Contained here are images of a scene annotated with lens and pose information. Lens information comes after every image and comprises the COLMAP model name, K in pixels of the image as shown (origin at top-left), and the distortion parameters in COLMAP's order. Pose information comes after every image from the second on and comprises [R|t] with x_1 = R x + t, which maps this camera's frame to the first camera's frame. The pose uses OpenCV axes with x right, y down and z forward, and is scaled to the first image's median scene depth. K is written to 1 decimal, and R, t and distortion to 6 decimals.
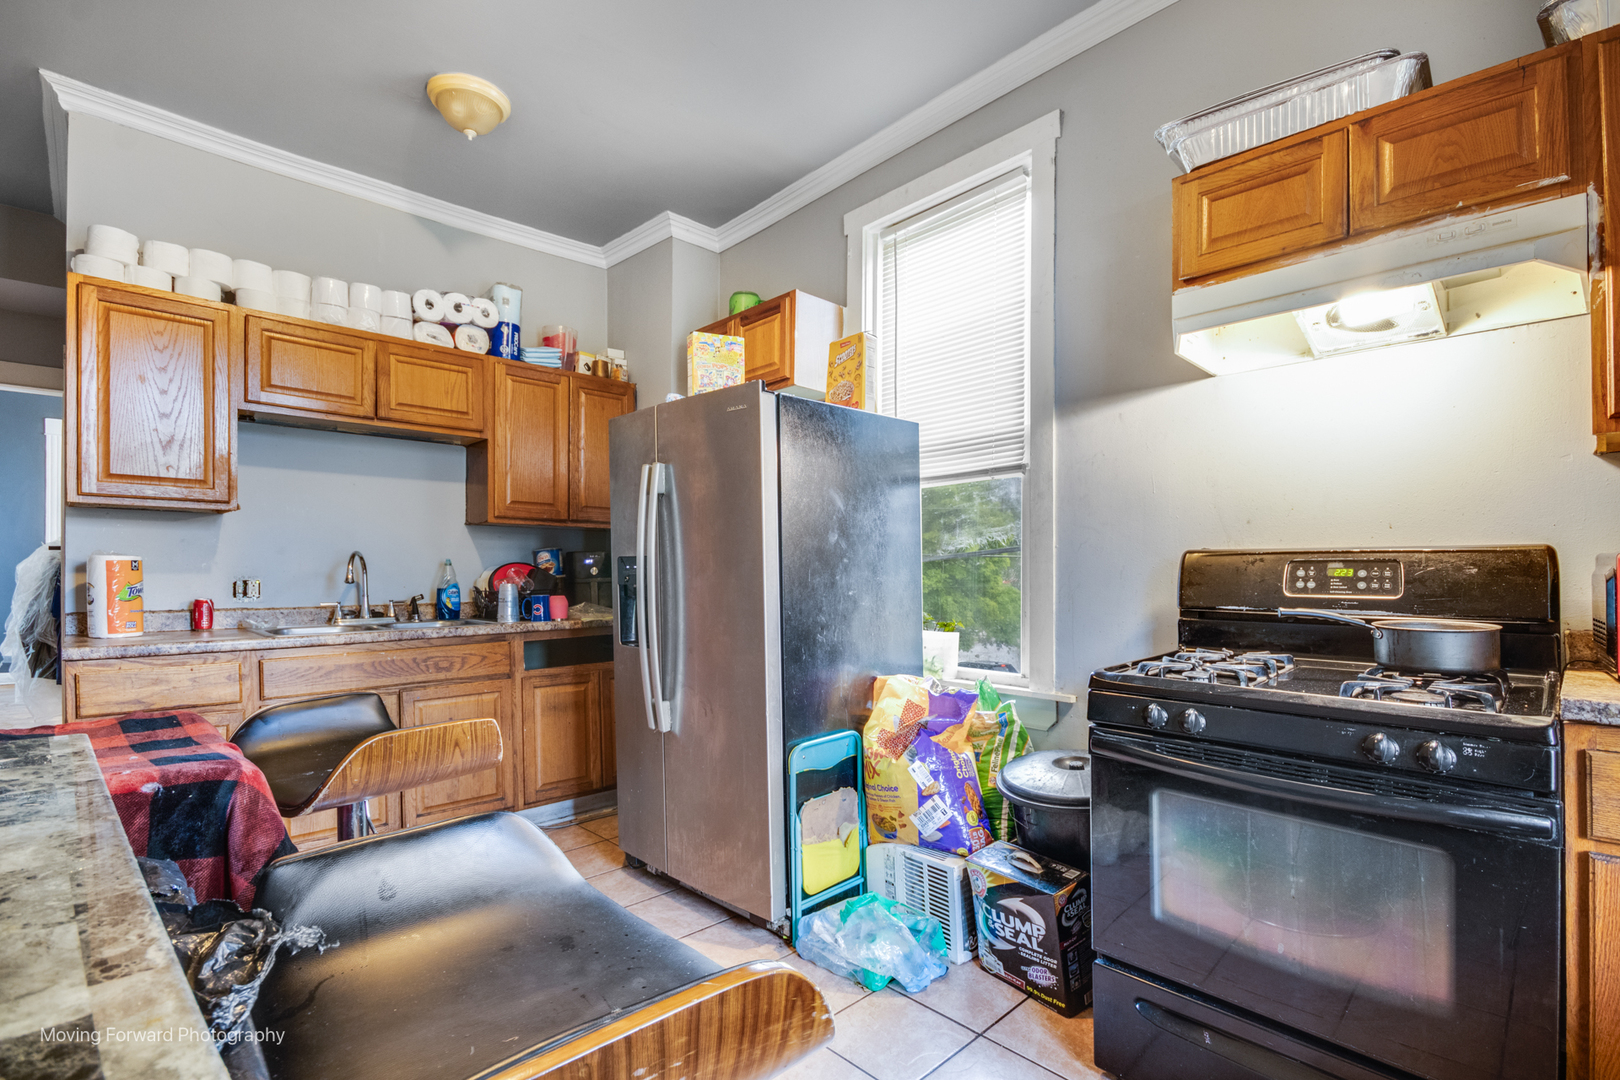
lens RADIAL K [[744.4, 0, 812.2], [0, 744.4, 570.9], [0, 0, 1]] dist [0.001431, 0.000265]
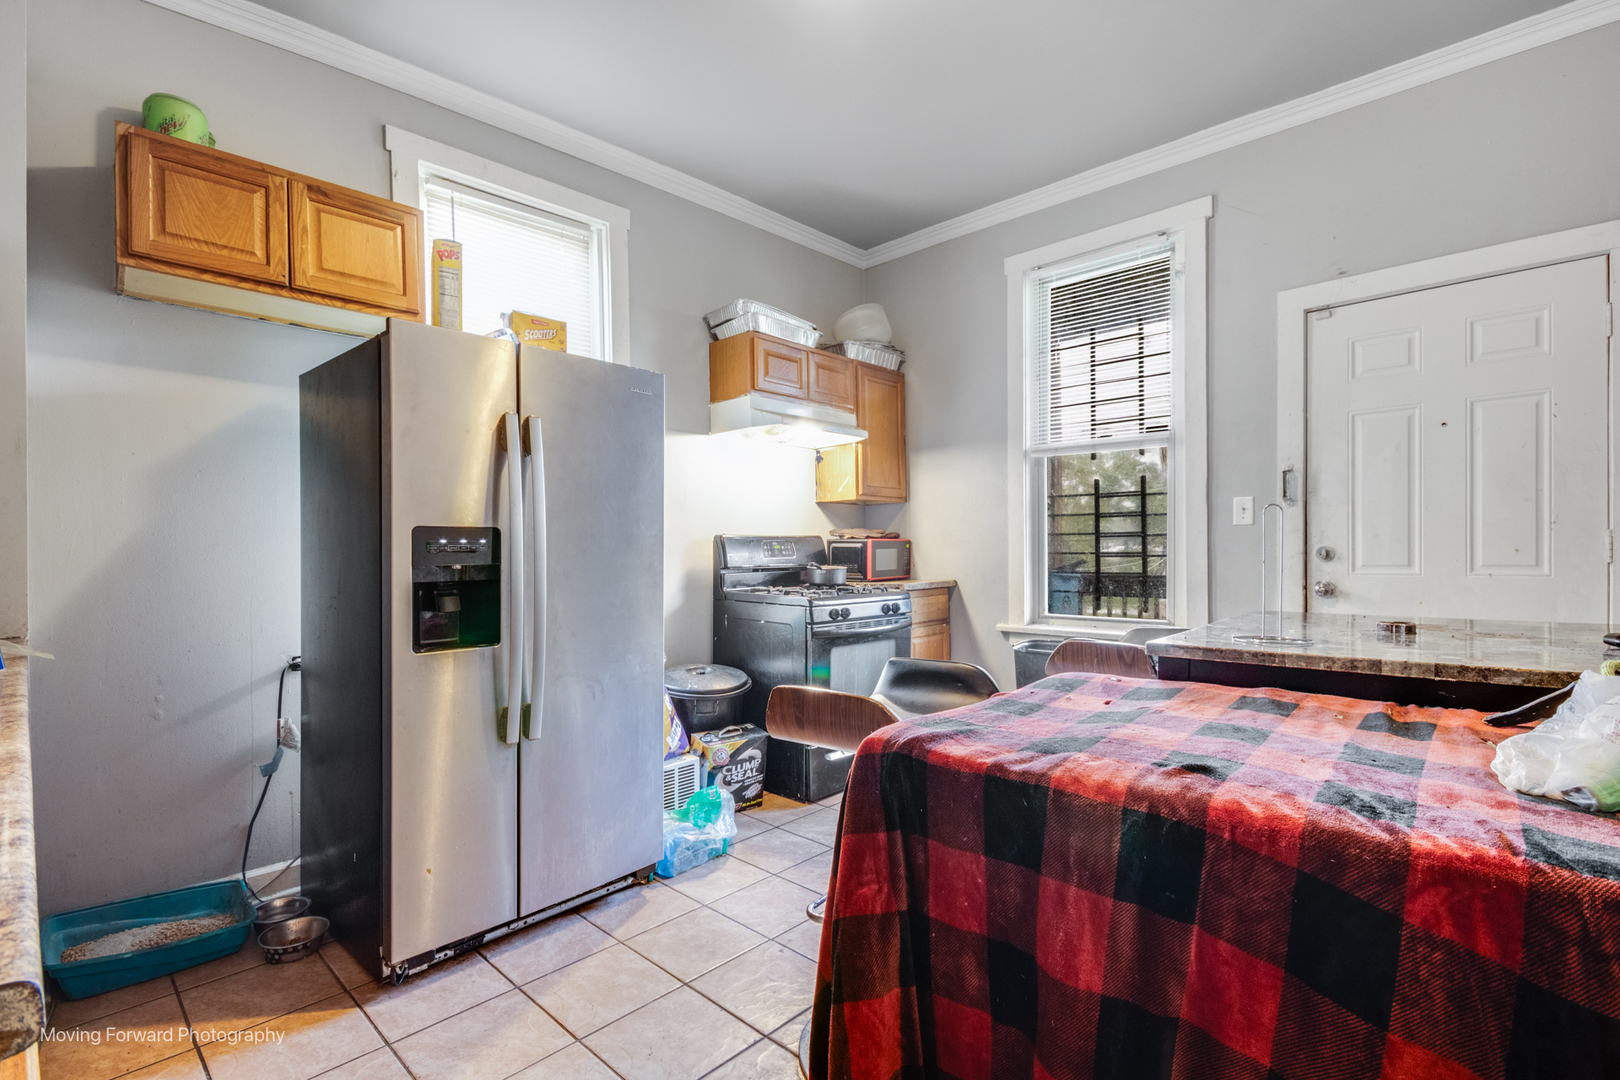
lens RADIAL K [[764.8, 0, 810.0], [0, 764.8, 540.0], [0, 0, 1]] dist [-0.000276, -0.000151]
pose [[-0.042208, 0.006075, 0.999090, -0.952672], [0.003794, 0.999975, -0.005920, -0.002610], [-0.999102, 0.003541, -0.042230, 0.640431]]
